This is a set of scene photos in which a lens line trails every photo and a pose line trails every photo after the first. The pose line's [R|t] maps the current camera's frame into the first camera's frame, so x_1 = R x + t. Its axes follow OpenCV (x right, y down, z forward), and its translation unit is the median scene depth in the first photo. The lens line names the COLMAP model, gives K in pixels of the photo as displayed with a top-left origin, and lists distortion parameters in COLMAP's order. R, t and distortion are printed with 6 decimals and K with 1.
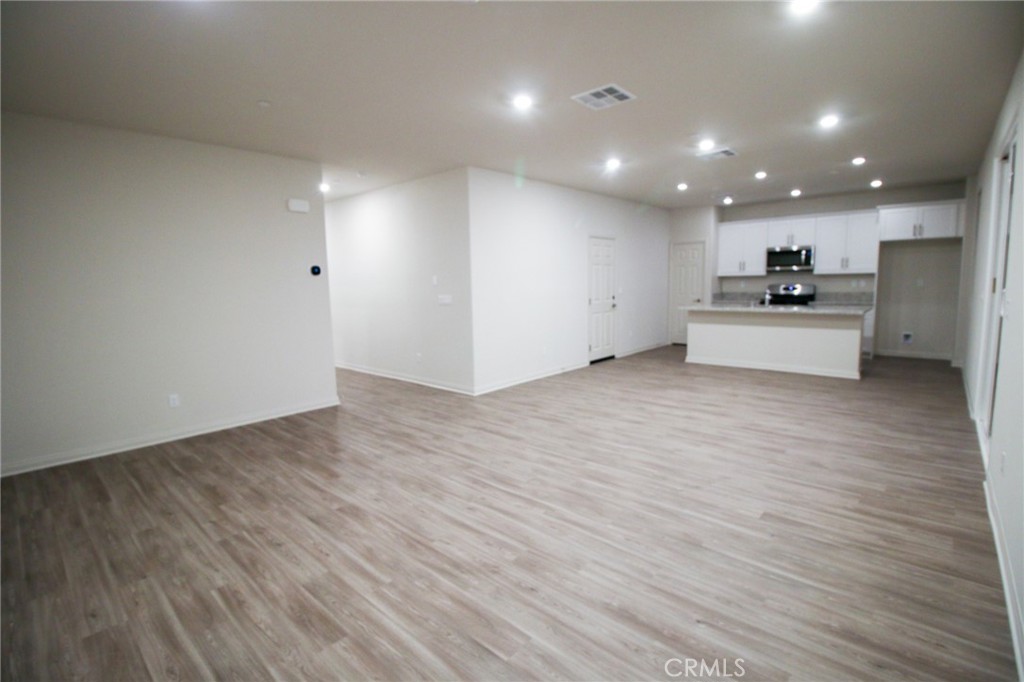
lens RADIAL K [[469.5, 0, 508.4], [0, 469.5, 339.9], [0, 0, 1]] dist [-0.014530, -0.000759]
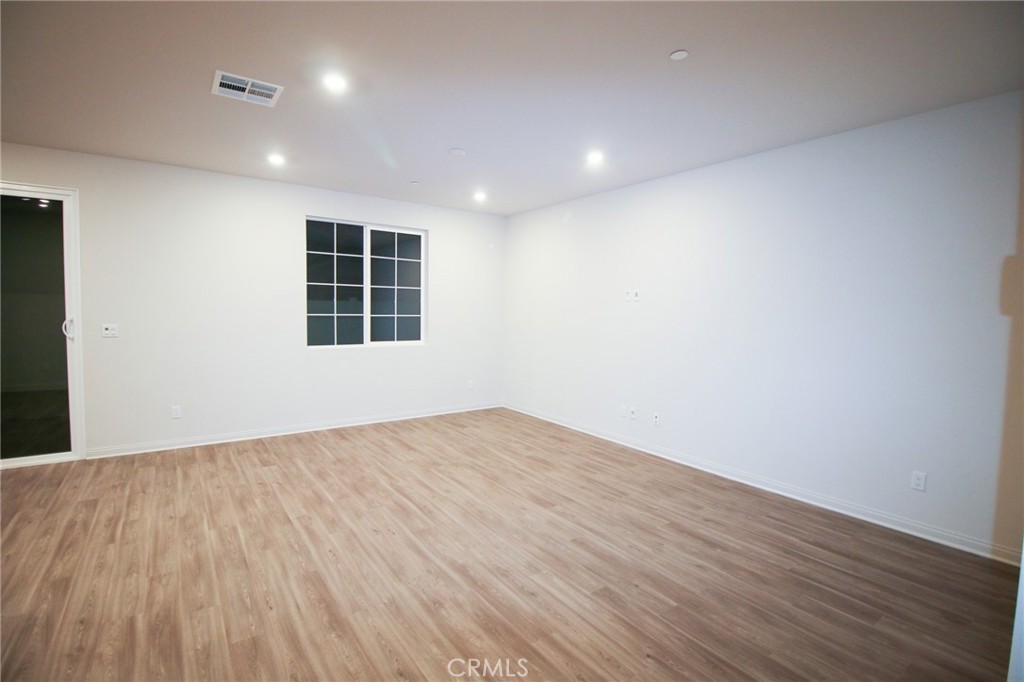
lens RADIAL K [[469.5, 0, 511.2], [0, 469.5, 338.5], [0, 0, 1]] dist [-0.014530, -0.000759]
pose [[-0.979074, -0.010651, 0.203226, -0.460421], [0.027031, 0.982974, 0.181745, -0.248080], [-0.201701, 0.183436, -0.962116, 1.942051]]
